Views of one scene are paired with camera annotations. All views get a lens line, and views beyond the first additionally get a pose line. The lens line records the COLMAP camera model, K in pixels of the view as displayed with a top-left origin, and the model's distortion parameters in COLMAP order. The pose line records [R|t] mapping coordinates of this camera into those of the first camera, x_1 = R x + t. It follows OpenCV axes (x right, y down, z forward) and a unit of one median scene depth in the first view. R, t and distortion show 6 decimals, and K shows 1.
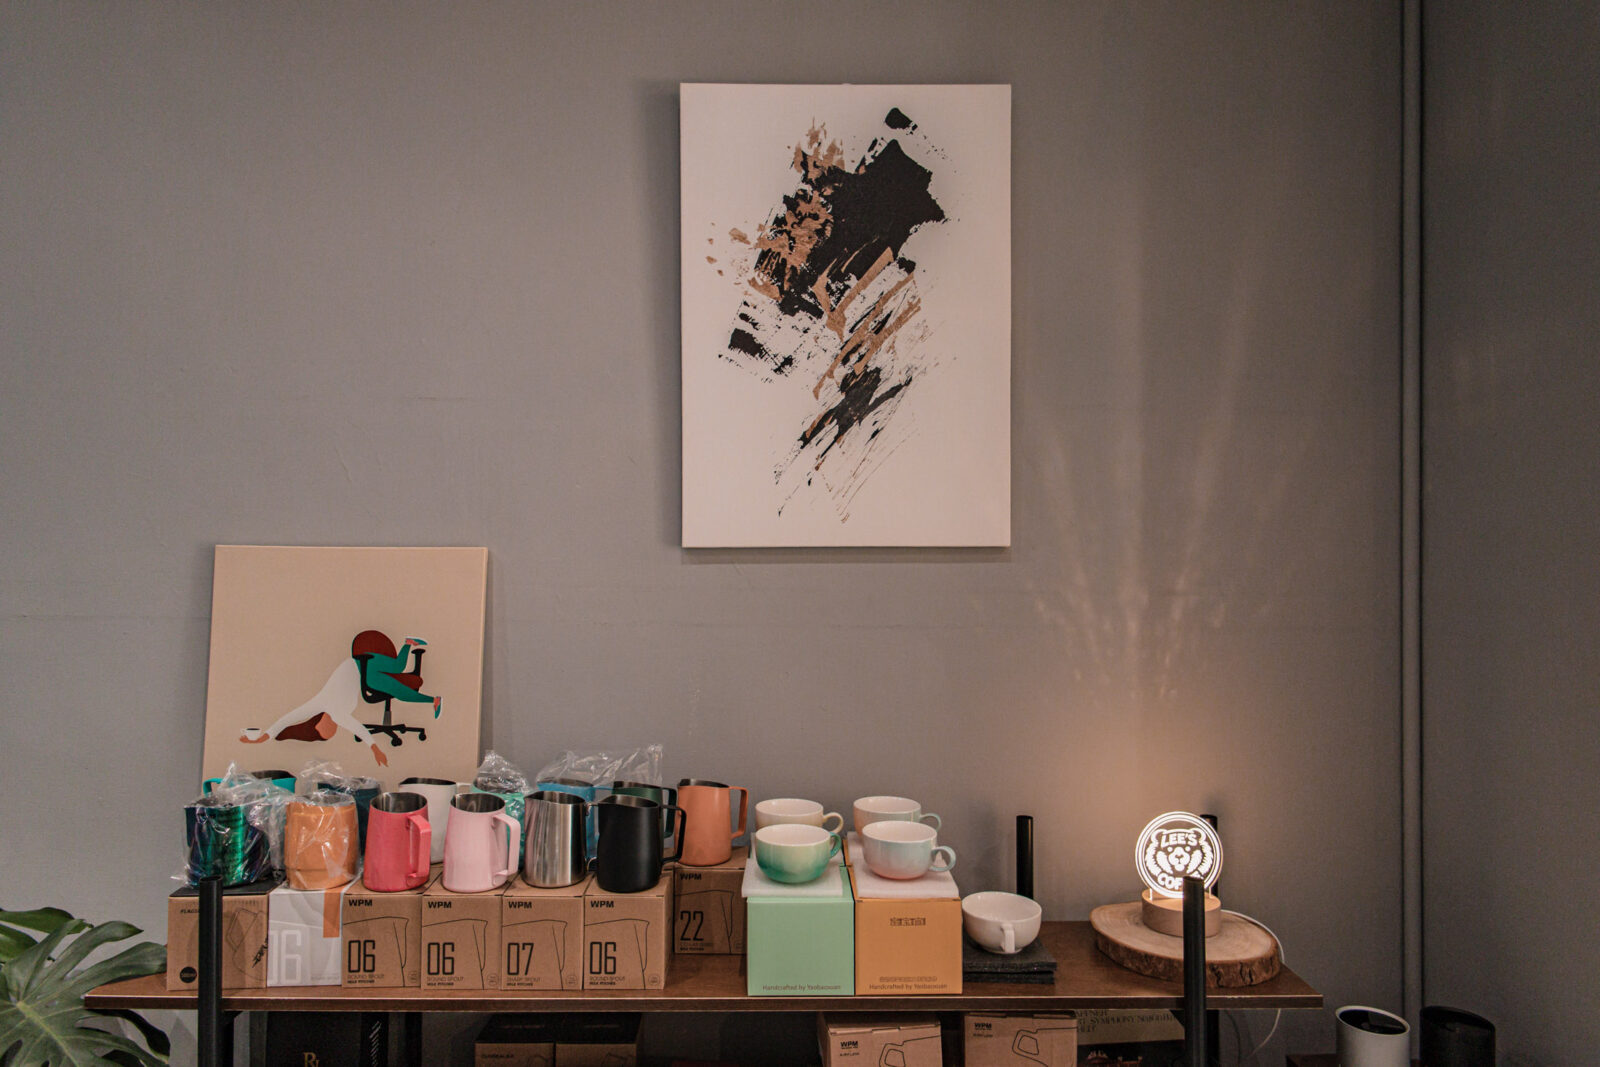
lens RADIAL K [[1002.0, 0, 800.2], [0, 1002.0, 535.2], [0, 0, 1]] dist [0.003763, 0.000862]
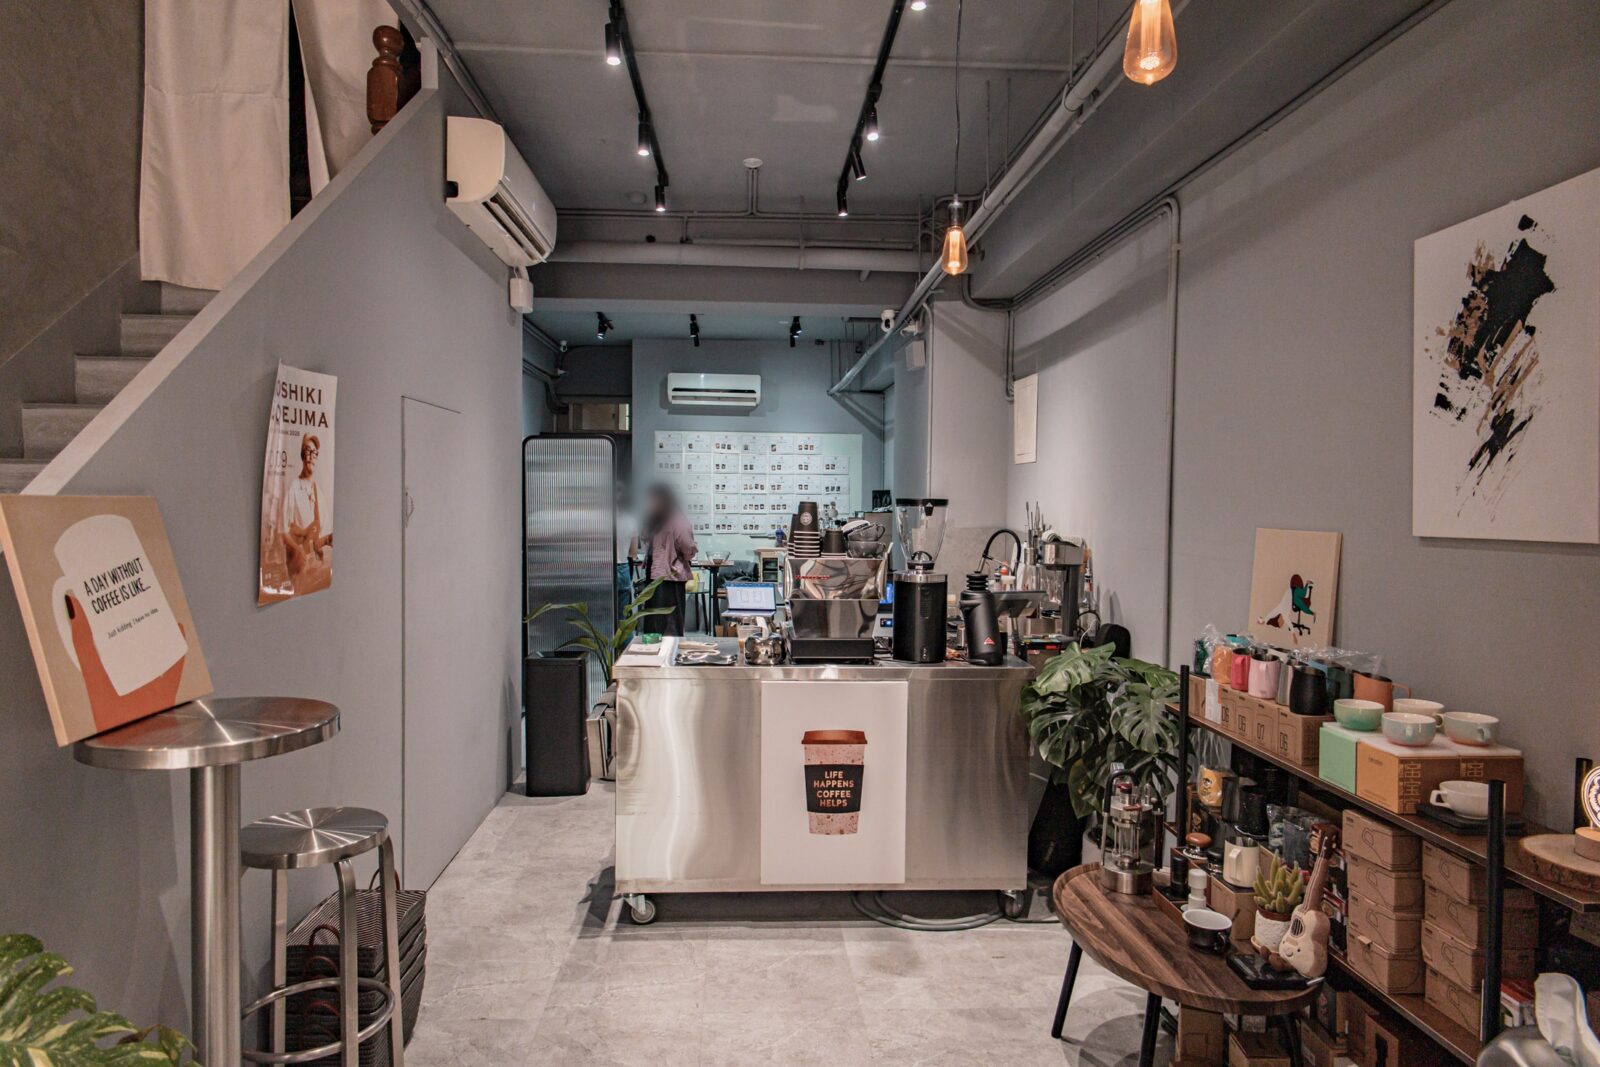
lens RADIAL K [[1002.0, 0, 799.7], [0, 1002.0, 529.3], [0, 0, 1]] dist [0.003763, 0.000862]
pose [[0.048978, 0.024858, -0.998490, 1.407232], [0.006265, 0.999663, 0.025194, -0.044177], [0.998780, -0.007489, 0.048806, -0.040635]]
